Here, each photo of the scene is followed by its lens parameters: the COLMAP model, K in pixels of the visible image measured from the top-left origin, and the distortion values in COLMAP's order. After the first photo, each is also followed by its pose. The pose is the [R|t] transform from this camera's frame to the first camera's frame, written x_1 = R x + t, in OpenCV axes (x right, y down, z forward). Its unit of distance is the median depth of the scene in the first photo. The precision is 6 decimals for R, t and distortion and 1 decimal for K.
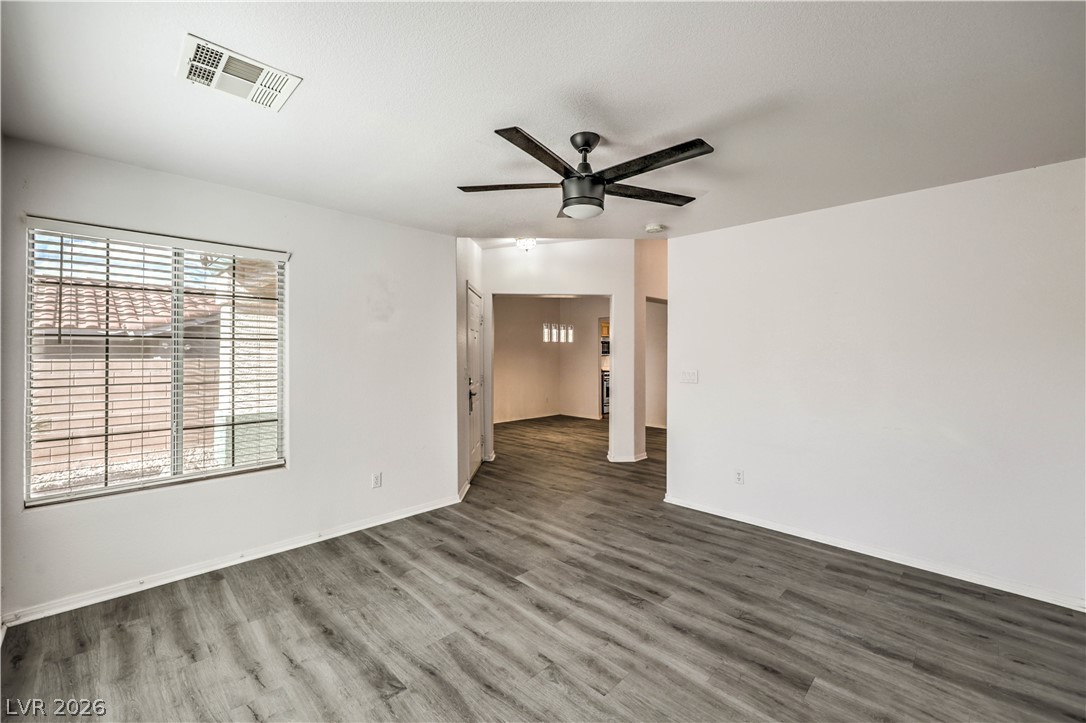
lens RADIAL K [[443.7, 0, 553.8], [0, 443.7, 354.1], [0, 0, 1]] dist [-0.000831, -0.000420]
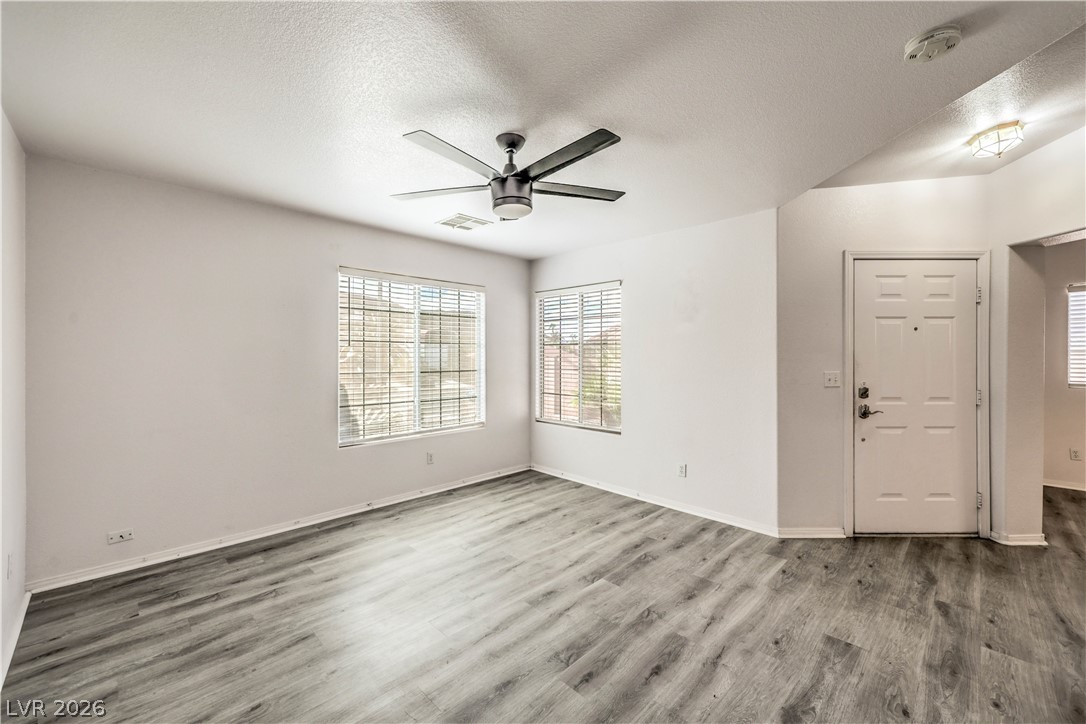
lens RADIAL K [[443.7, 0, 545.2], [0, 443.7, 357.9], [0, 0, 1]] dist [-0.000831, -0.000420]
pose [[-0.014371, 0.007264, -0.999870, 0.995646], [-0.005765, 0.999956, 0.007348, 0.006843], [0.999880, 0.005870, -0.014329, 0.982213]]
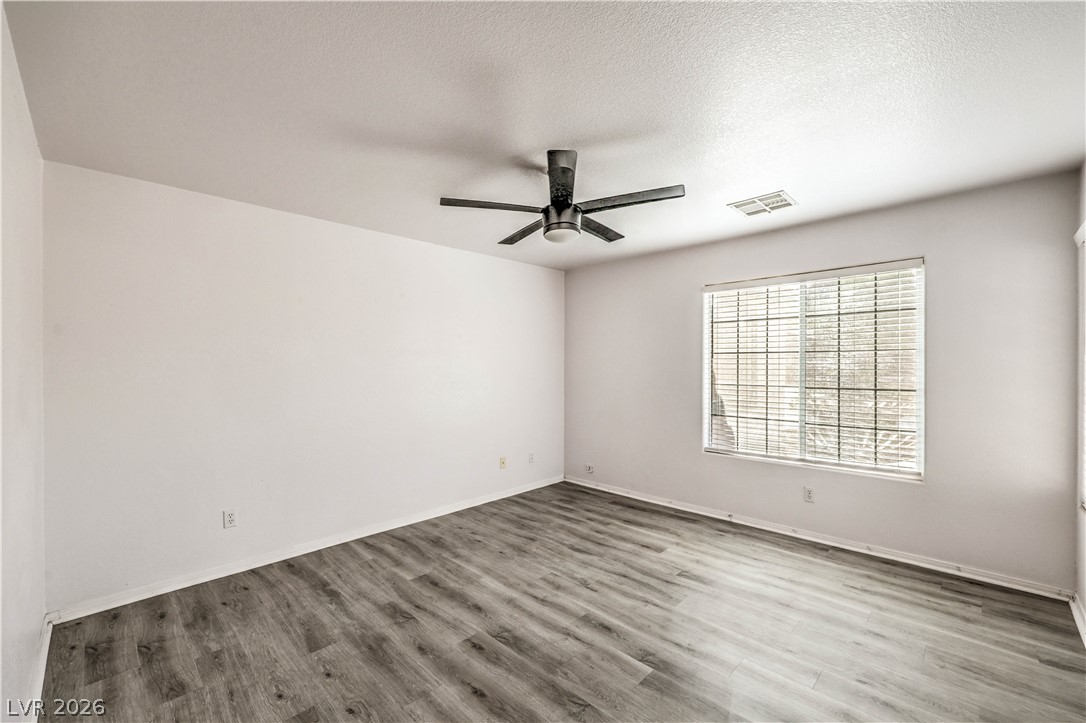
lens RADIAL K [[443.7, 0, 533.2], [0, 443.7, 365.6], [0, 0, 1]] dist [-0.000831, -0.000420]
pose [[-0.999590, 0.003027, 0.028477, 0.096967], [0.003103, 0.999992, 0.002607, 0.000946], [-0.028469, 0.002694, -0.999591, 1.925605]]
